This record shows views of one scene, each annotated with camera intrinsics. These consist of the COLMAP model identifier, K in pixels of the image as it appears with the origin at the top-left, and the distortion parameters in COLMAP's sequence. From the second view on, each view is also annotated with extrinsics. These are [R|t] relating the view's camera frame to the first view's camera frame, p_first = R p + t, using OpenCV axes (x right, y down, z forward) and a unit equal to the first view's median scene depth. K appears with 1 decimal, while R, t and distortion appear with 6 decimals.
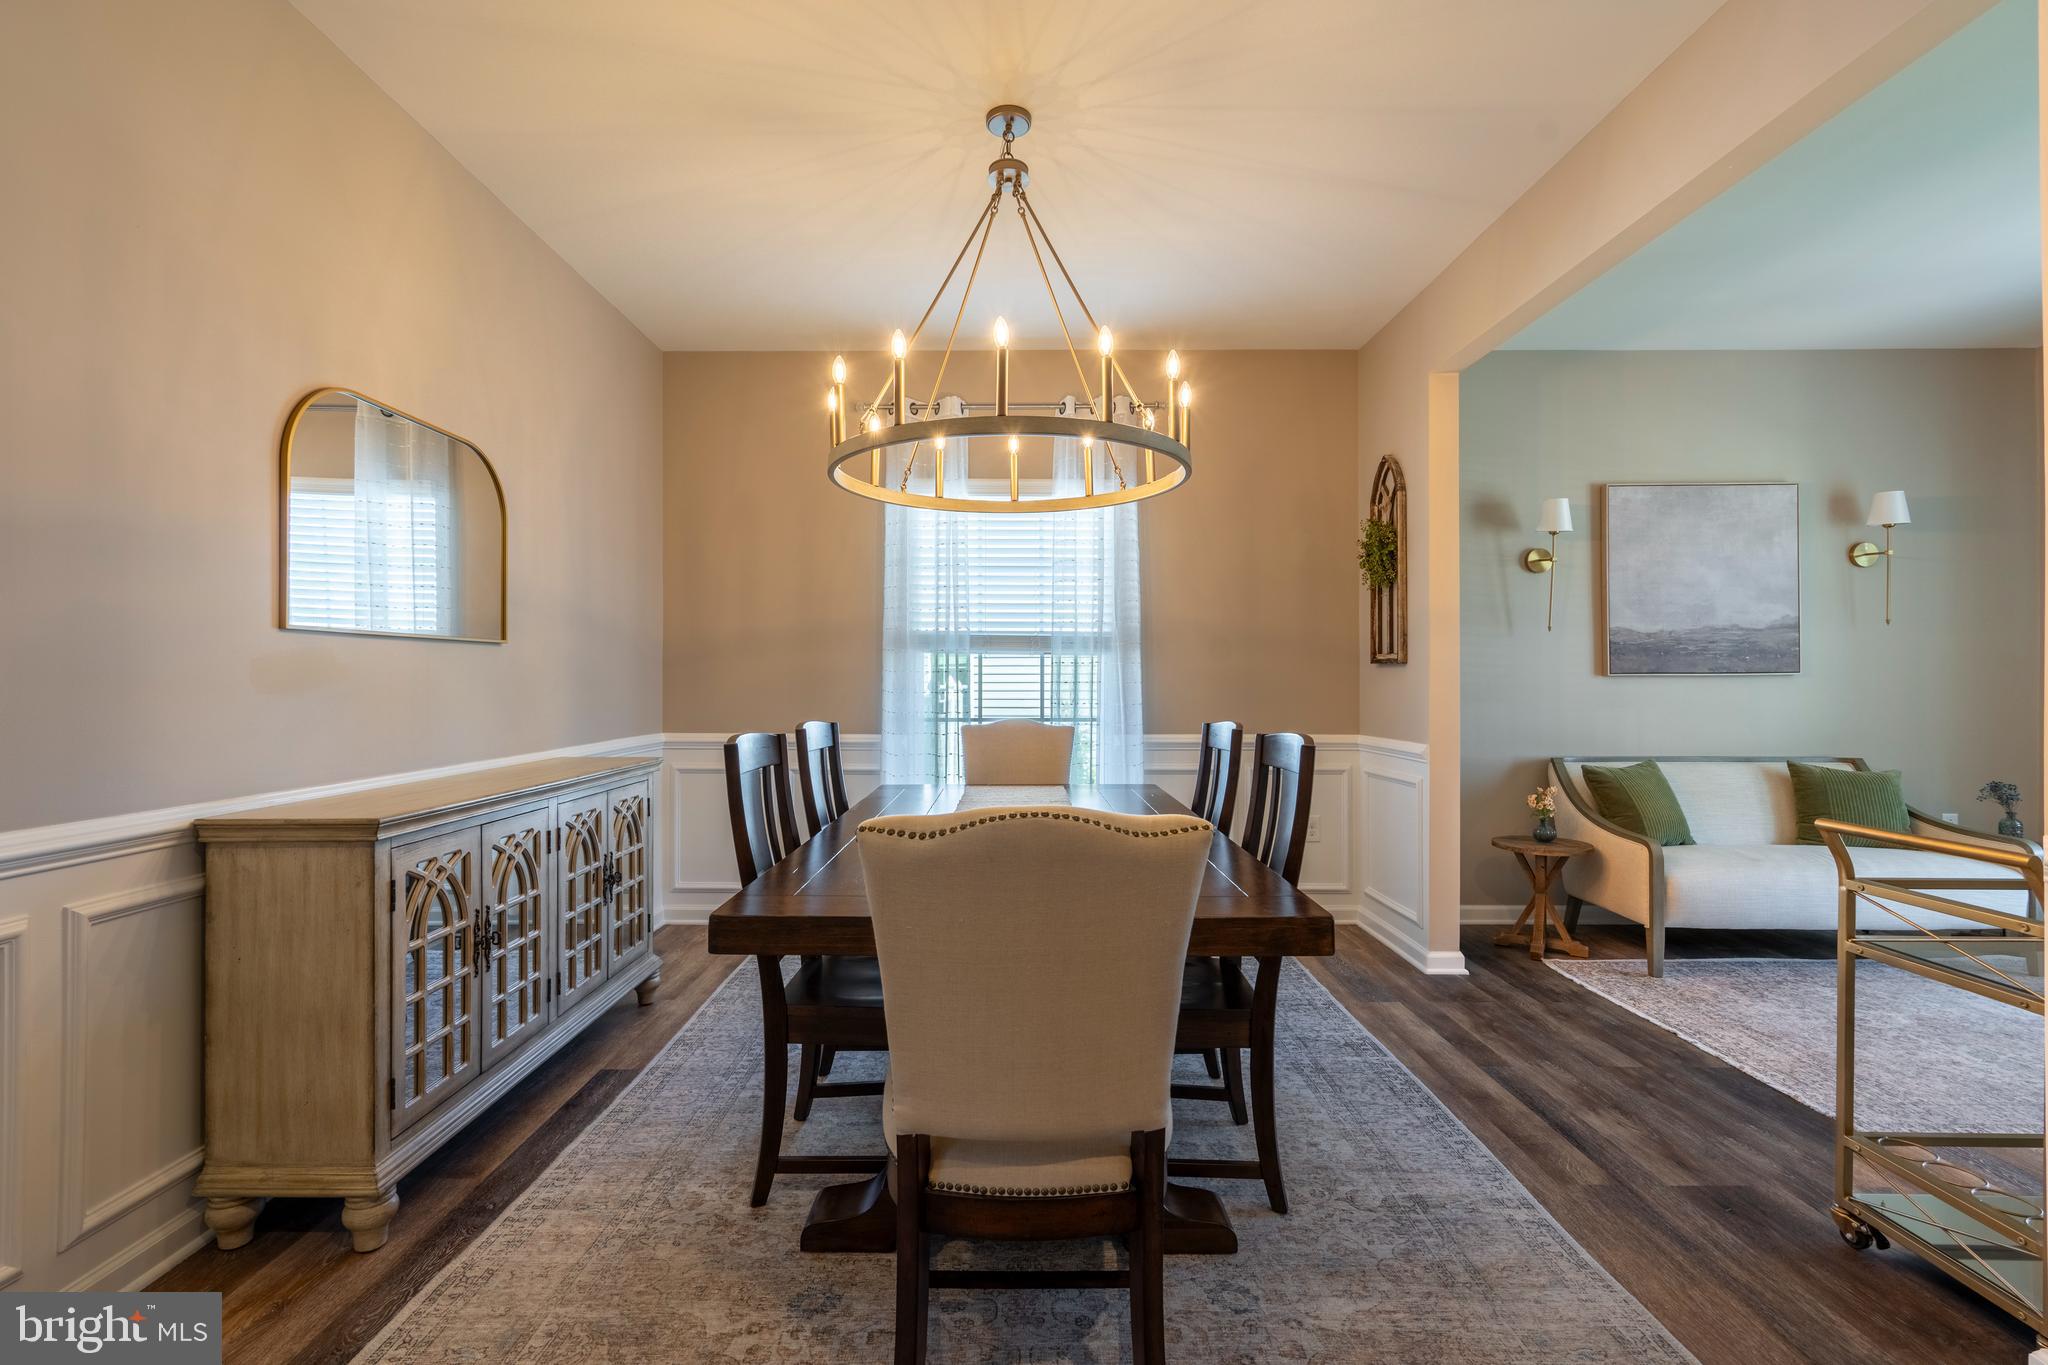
lens RADIAL K [[921.5, 0, 1007.3], [0, 921.5, 675.6], [0, 0, 1]] dist [-0.006467, 0.003929]
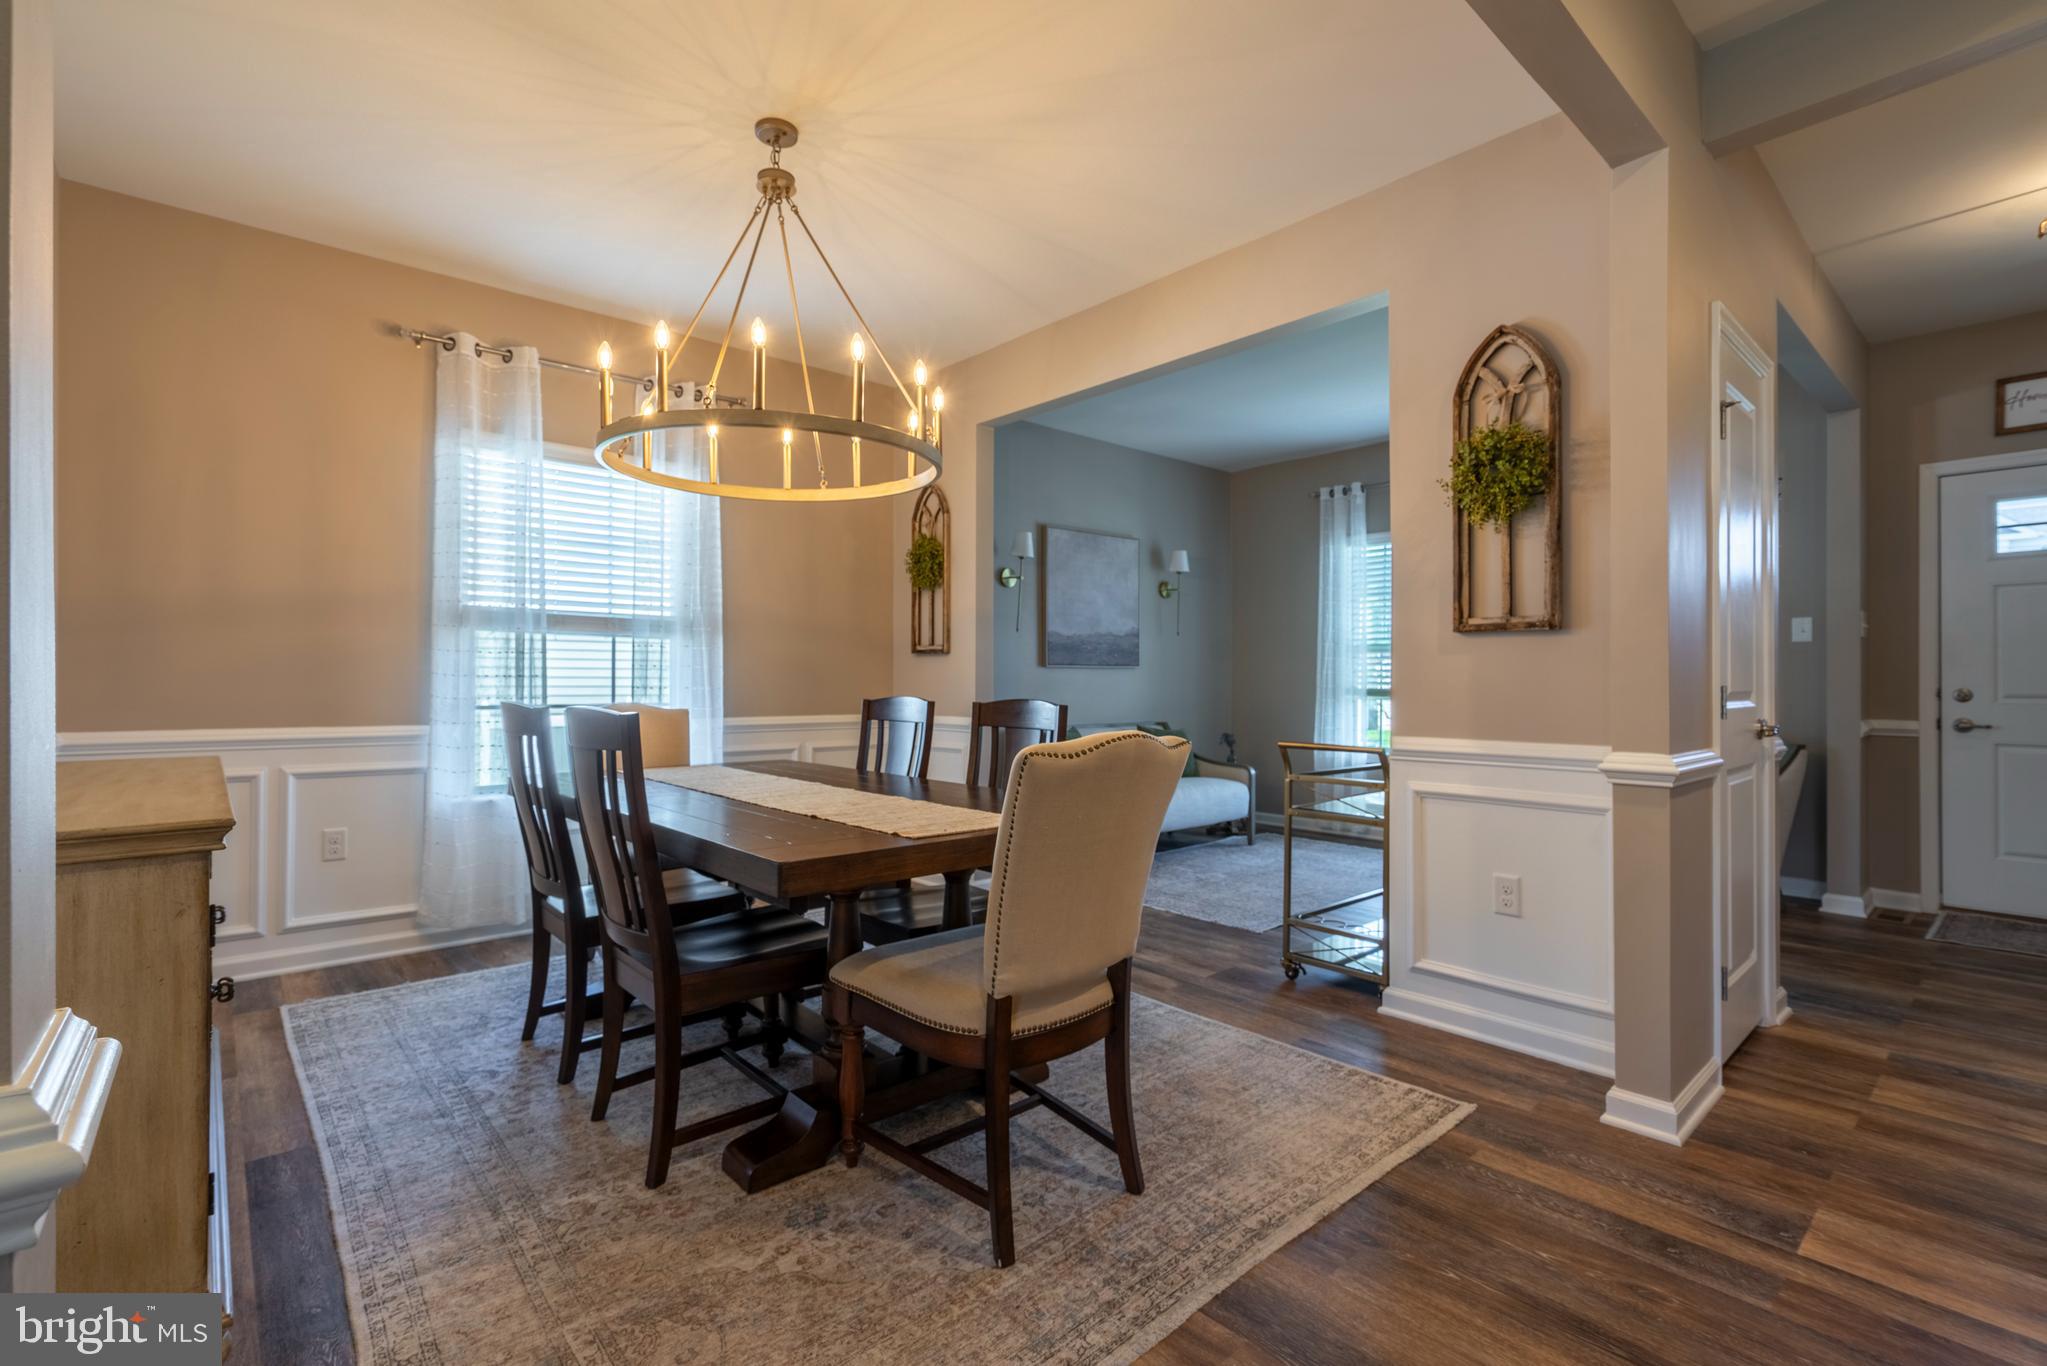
lens RADIAL K [[927.1, 0, 1021.0], [0, 927.1, 677.4], [0, 0, 1]] dist [-0.002538, 0.001576]
pose [[0.745622, 0.003481, 0.666360, -0.401590], [-0.005708, 0.999983, 0.001163, 0.020742], [-0.666345, -0.004671, 0.745629, 0.007323]]
